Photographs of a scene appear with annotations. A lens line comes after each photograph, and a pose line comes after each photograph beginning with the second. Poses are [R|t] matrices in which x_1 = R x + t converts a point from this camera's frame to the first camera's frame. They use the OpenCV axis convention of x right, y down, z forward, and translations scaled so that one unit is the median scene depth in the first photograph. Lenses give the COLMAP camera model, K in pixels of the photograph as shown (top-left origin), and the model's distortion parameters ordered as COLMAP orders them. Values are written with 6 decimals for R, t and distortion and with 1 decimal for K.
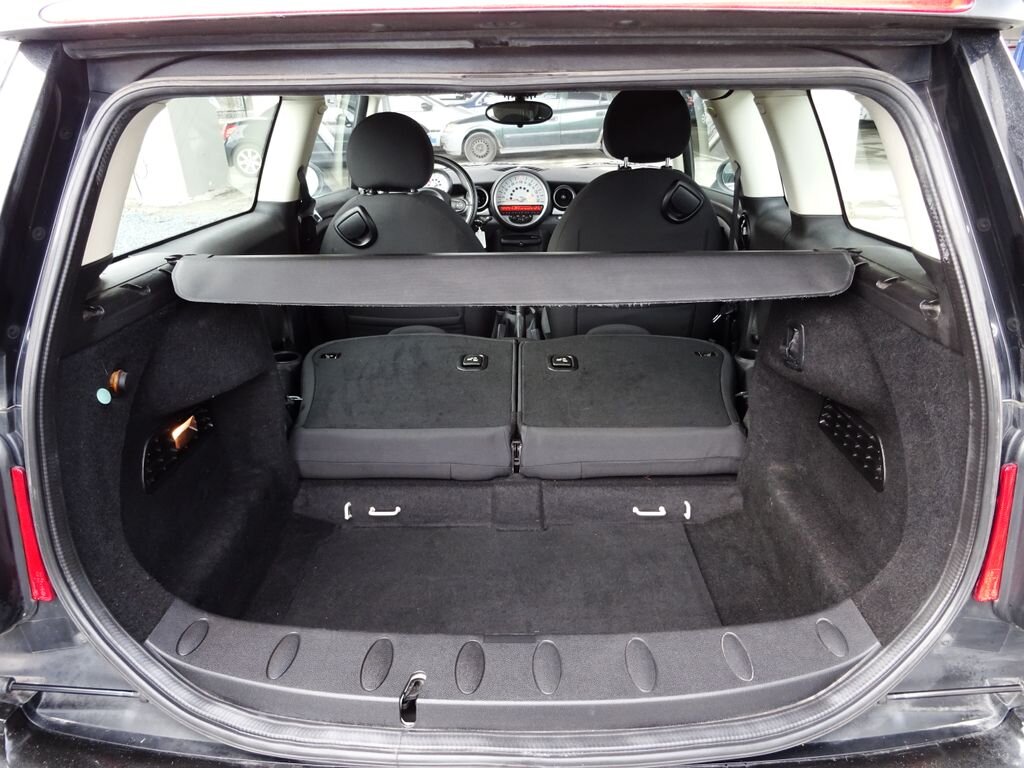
lens RADIAL K [[735.8, 0, 516.2], [0, 735.8, 386.0], [0, 0, 1]] dist [0.004037, -0.008603]
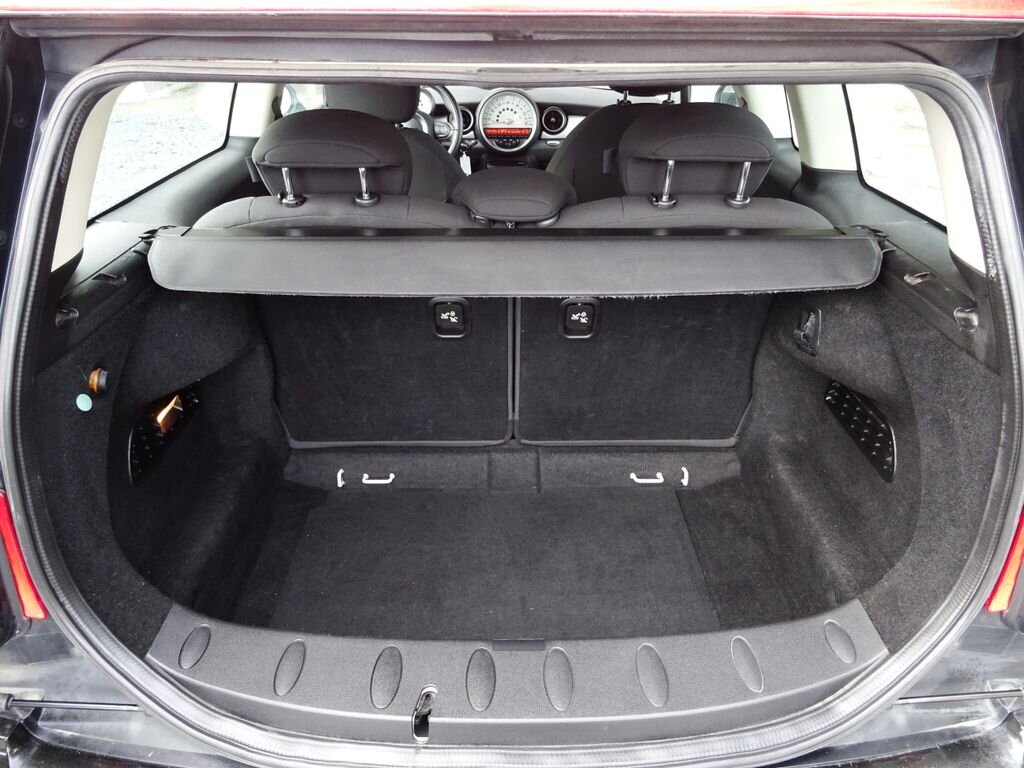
lens RADIAL K [[735.8, 0, 516.2], [0, 735.8, 386.0], [0, 0, 1]] dist [0.004037, -0.008603]
pose [[0.999444, 0.000557, 0.033334, -0.048320], [-0.004928, 0.991345, 0.131194, -0.139339], [-0.032973, -0.131285, 0.990796, 0.066785]]
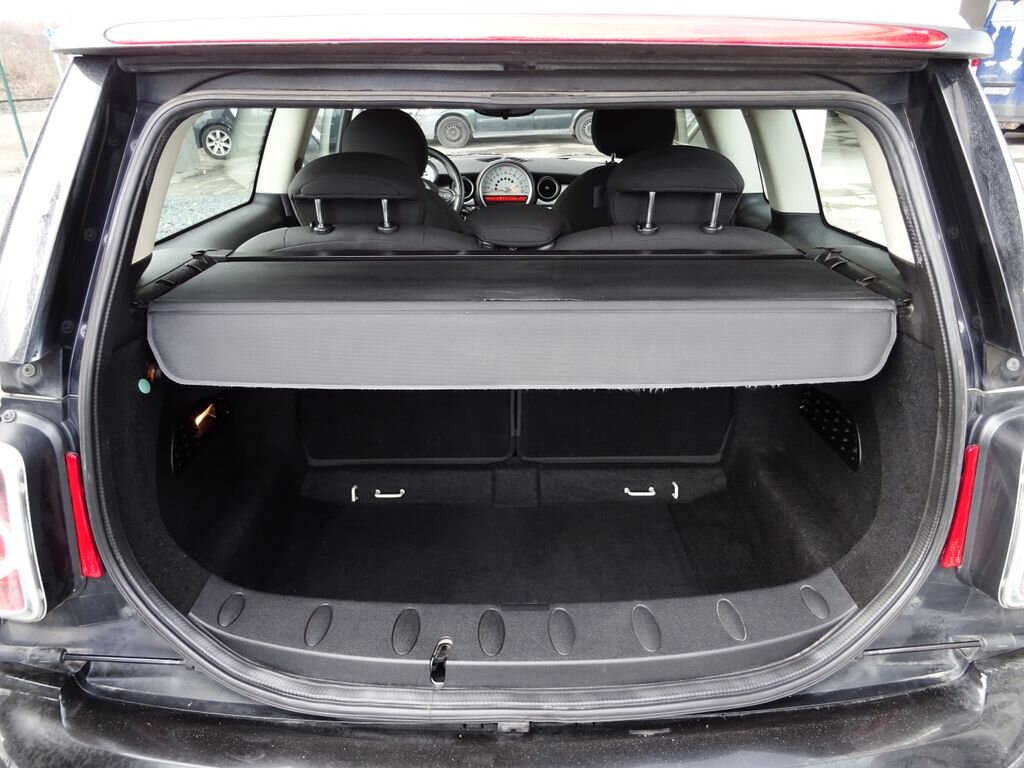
lens RADIAL K [[735.8, 0, 516.2], [0, 735.8, 386.0], [0, 0, 1]] dist [0.004037, -0.008603]
pose [[0.999190, -0.001558, 0.040202, -0.069184], [0.000723, 0.999784, 0.020772, -0.008690], [-0.040226, -0.020726, 0.998976, -0.091052]]
